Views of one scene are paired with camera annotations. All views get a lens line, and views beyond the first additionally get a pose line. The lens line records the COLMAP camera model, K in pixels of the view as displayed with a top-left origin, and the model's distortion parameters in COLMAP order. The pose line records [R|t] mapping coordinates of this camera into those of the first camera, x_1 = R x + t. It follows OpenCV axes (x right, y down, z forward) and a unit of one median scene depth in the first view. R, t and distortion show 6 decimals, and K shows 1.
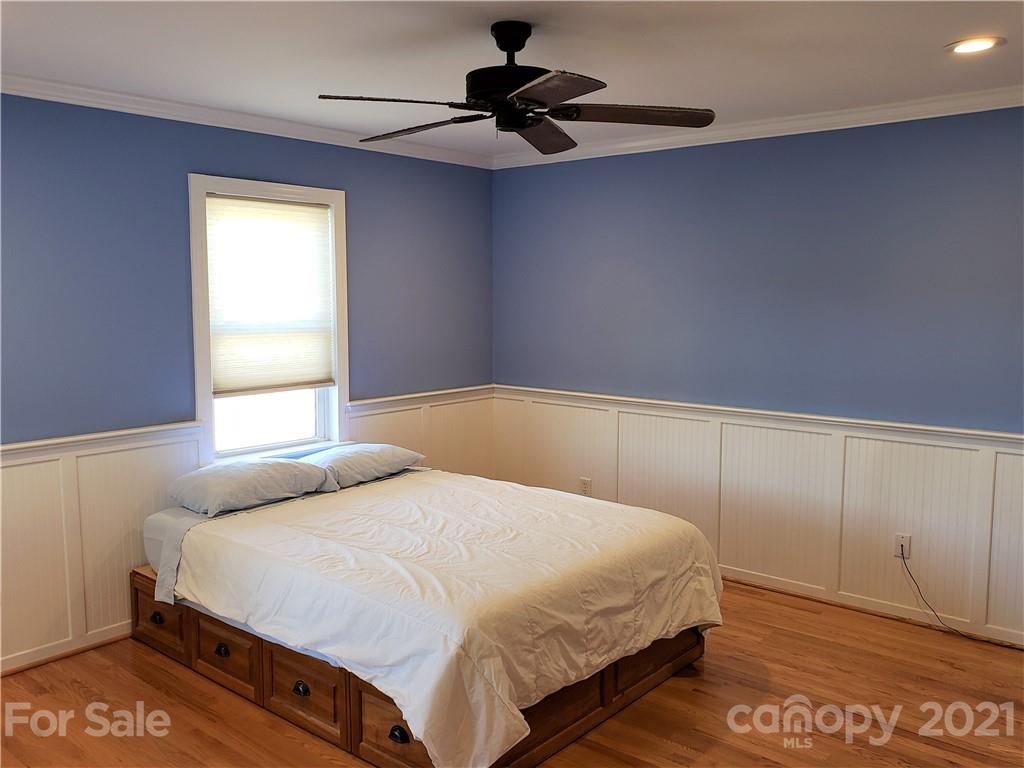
lens RADIAL K [[780.3, 0, 516.3], [0, 780.3, 380.6], [0, 0, 1]] dist [0.054635, -0.066497]
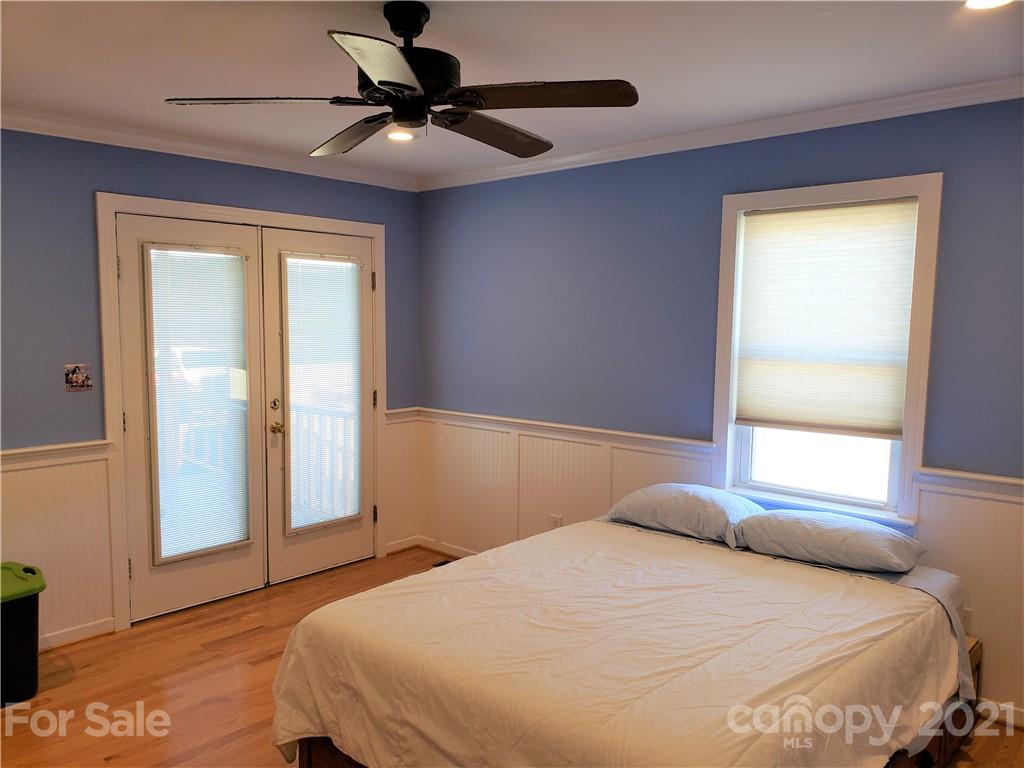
lens RADIAL K [[780.3, 0, 515.7], [0, 780.3, 389.9], [0, 0, 1]] dist [0.054635, -0.066497]
pose [[0.025376, 0.096122, -0.995046, 0.562122], [-0.117006, 0.988811, 0.092536, -0.076100], [0.992807, 0.114078, 0.036339, 0.687202]]
